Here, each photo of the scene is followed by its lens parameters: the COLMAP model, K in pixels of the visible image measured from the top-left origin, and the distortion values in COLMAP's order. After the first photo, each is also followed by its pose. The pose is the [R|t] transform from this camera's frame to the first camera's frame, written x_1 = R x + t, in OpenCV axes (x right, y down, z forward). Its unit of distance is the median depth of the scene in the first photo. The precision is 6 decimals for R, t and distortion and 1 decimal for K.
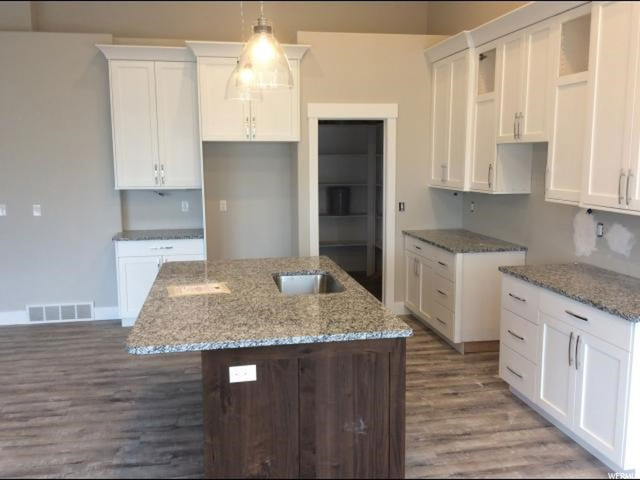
lens RADIAL K [[584.7, 0, 314.6], [0, 584.7, 235.8], [0, 0, 1]] dist [0.124401, -0.253719]
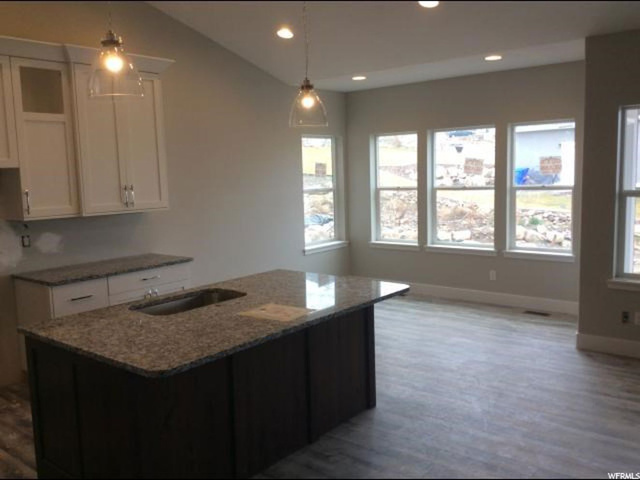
lens RADIAL K [[584.7, 0, 314.6], [0, 584.7, 235.8], [0, 0, 1]] dist [0.124401, -0.253719]
pose [[-0.646984, -0.063136, 0.759885, -0.587588], [0.133800, 0.971703, 0.194656, -0.127339], [-0.750672, 0.227612, -0.620229, 0.936554]]
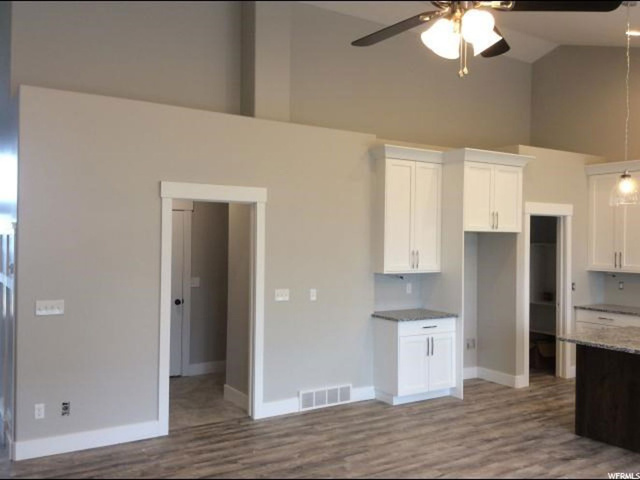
lens RADIAL K [[584.7, 0, 314.6], [0, 584.7, 235.8], [0, 0, 1]] dist [0.124401, -0.253719]
pose [[0.922622, 0.018011, 0.385284, -0.899567], [0.034602, 0.991016, -0.129189, -0.013710], [-0.384150, 0.132524, 0.913710, 0.062932]]
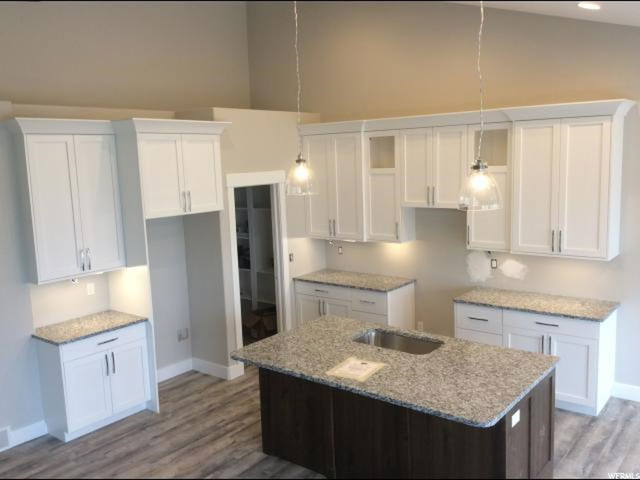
lens RADIAL K [[584.7, 0, 314.6], [0, 584.7, 235.8], [0, 0, 1]] dist [0.124401, -0.253719]
pose [[0.750368, -0.110784, 0.651671, -0.605918], [0.120193, 0.992288, 0.030293, -0.130957], [-0.650001, 0.055595, 0.757897, 0.104719]]
